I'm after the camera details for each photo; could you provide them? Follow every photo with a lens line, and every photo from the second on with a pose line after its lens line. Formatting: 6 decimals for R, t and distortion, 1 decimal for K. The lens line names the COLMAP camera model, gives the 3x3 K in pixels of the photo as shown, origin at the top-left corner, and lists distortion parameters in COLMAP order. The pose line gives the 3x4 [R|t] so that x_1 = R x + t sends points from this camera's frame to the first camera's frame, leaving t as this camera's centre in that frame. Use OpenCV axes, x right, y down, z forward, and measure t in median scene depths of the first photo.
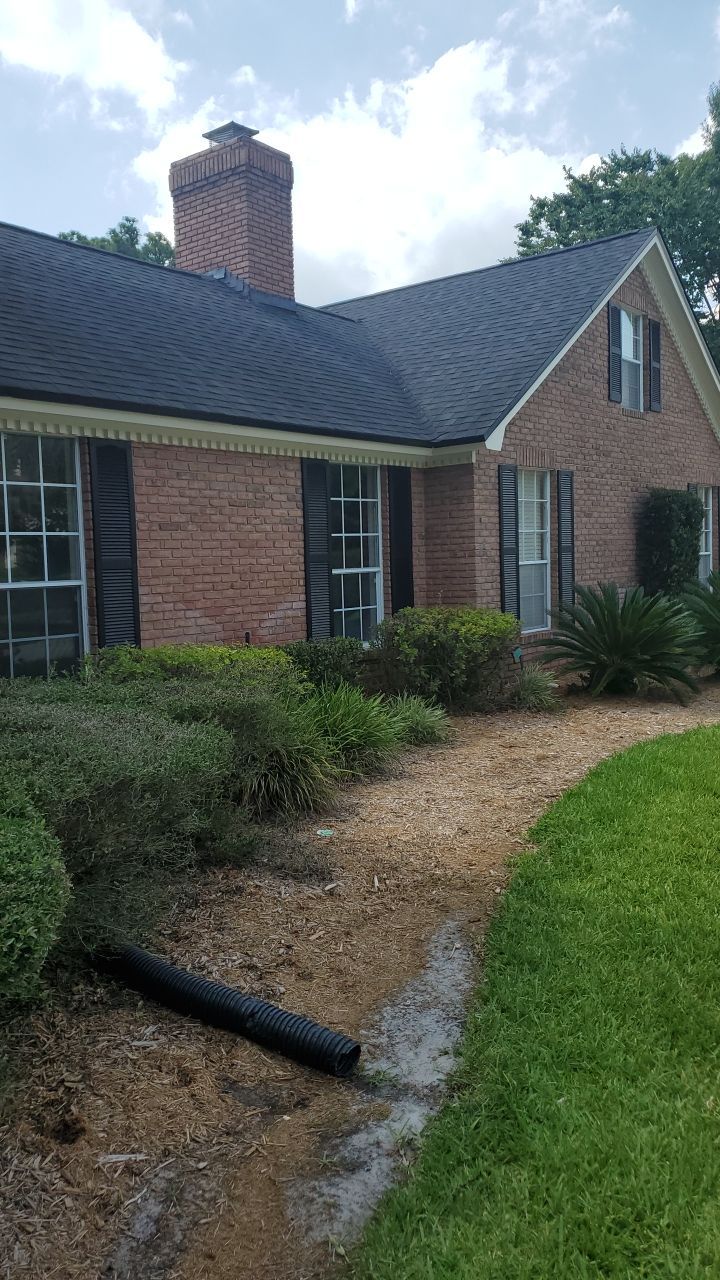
lens RADIAL K [[991.6, 0, 337.0], [0, 991.6, 641.4], [0, 0, 1]] dist [0.064728, -0.005634]
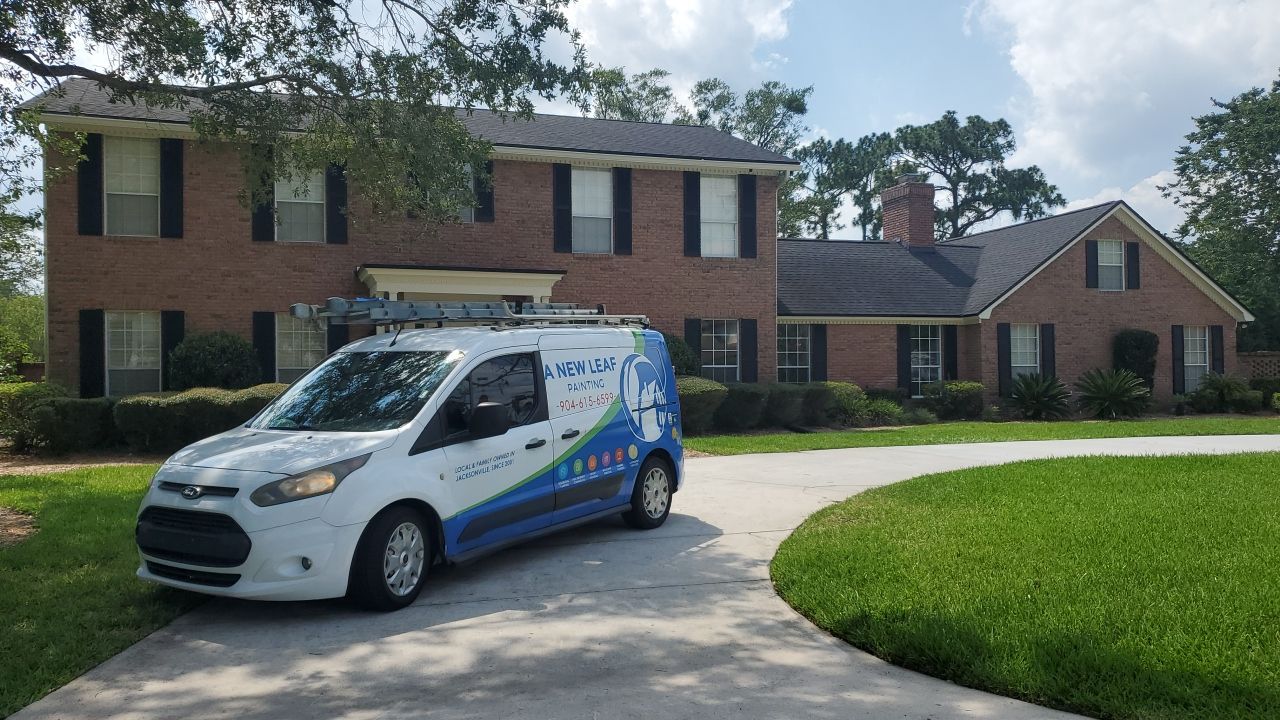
lens RADIAL K [[991.6, 0, 640.0], [0, 991.6, 360.0], [0, 0, 1]] dist [0.064728, -0.005634]
pose [[0.851851, 0.007593, -0.523729, 0.681066], [-0.058065, 0.995101, -0.080015, 0.148098], [0.520556, 0.098571, 0.848119, -1.439456]]
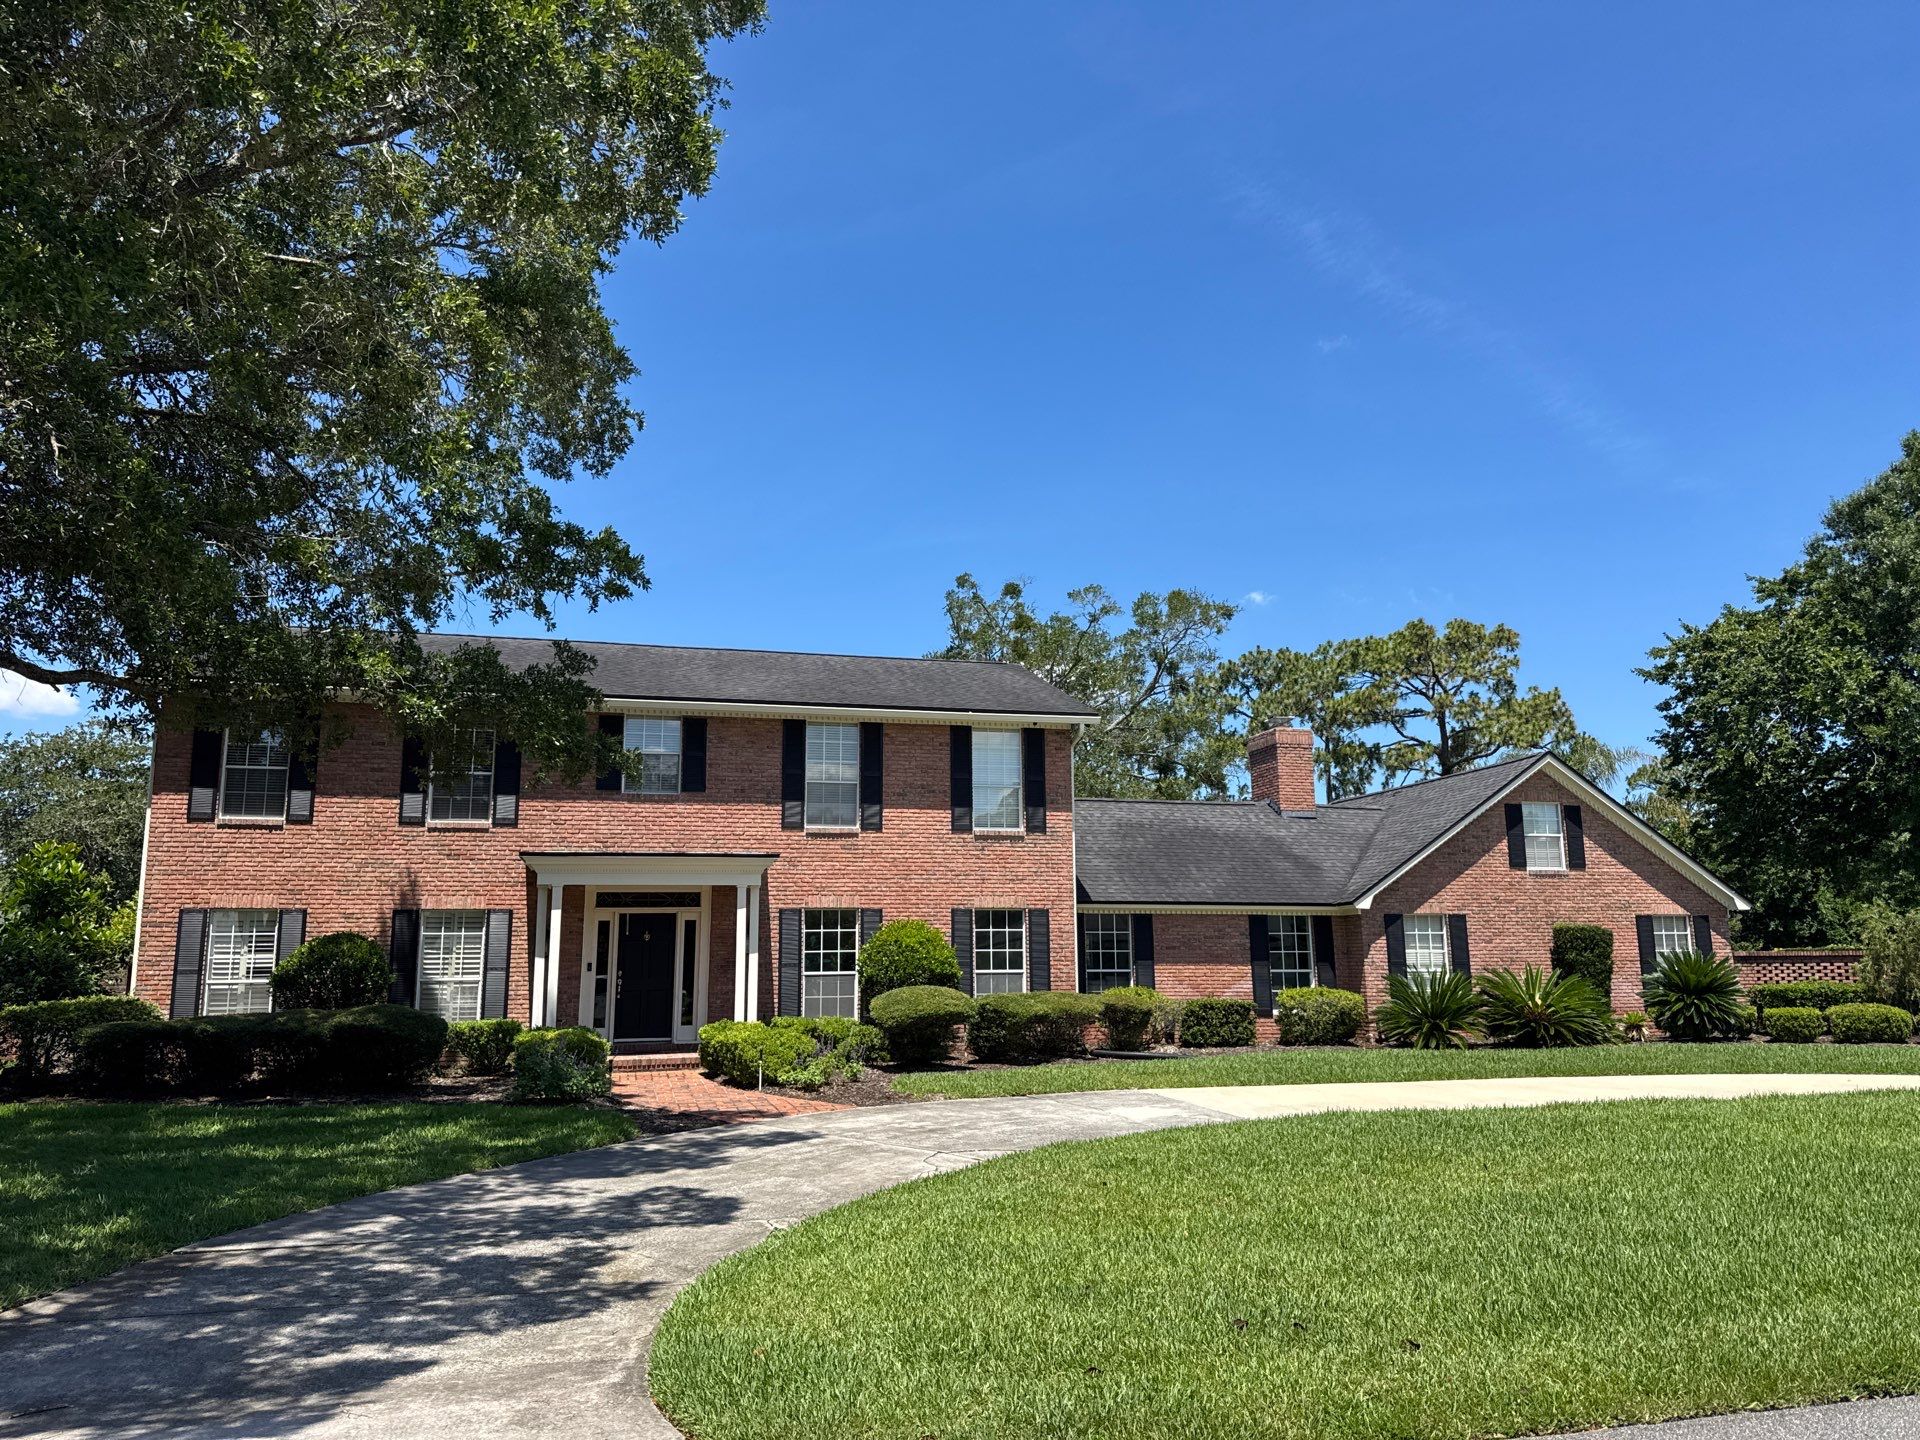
lens RADIAL K [[1467.3, 0, 960.0], [0, 1467.3, 720.0], [0, 0, 1]] dist [-0.004488, -0.001111]
pose [[0.808364, -0.085871, -0.582386, 1.121315], [-0.068063, 0.969035, -0.237356, 0.164982], [0.584734, 0.231509, 0.777489, -1.594344]]
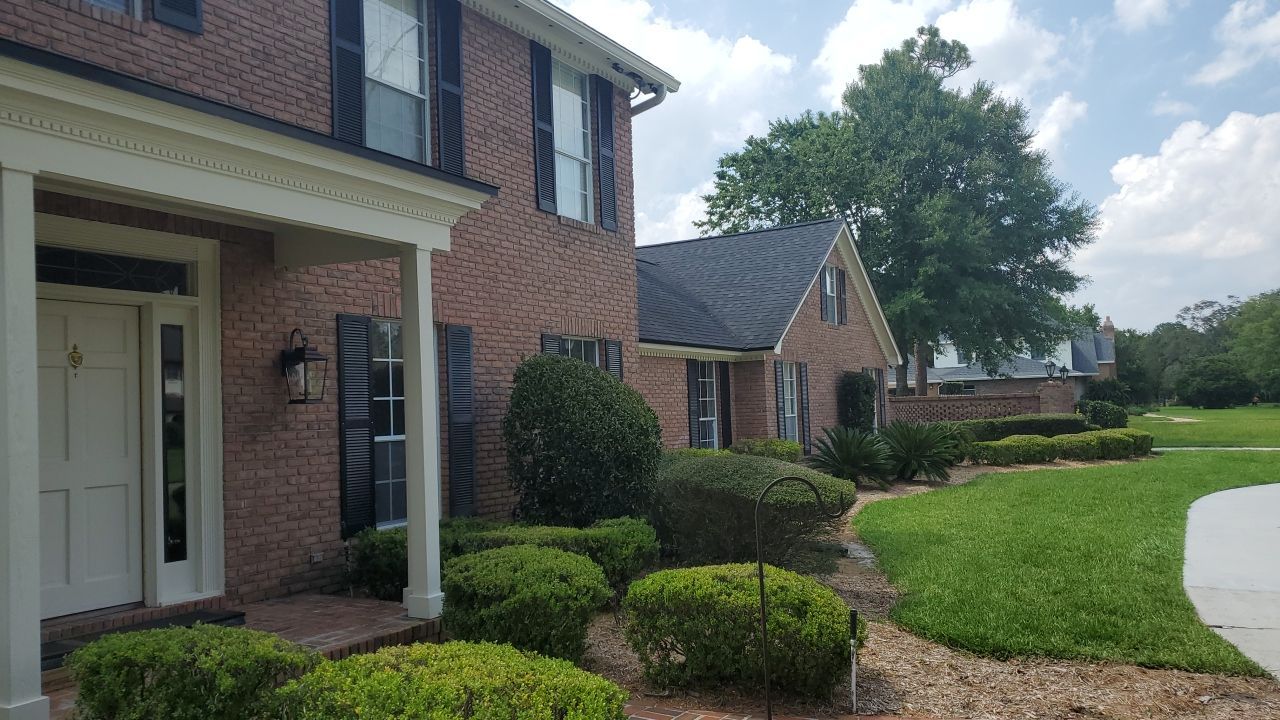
lens RADIAL K [[991.6, 0, 640.0], [0, 991.6, 360.0], [0, 0, 1]] dist [0.064728, -0.005634]
pose [[0.987411, 0.009692, 0.157879, -0.354293], [0.013077, 0.989702, -0.142546, 0.070787], [-0.157634, 0.142816, 0.977116, -0.689549]]
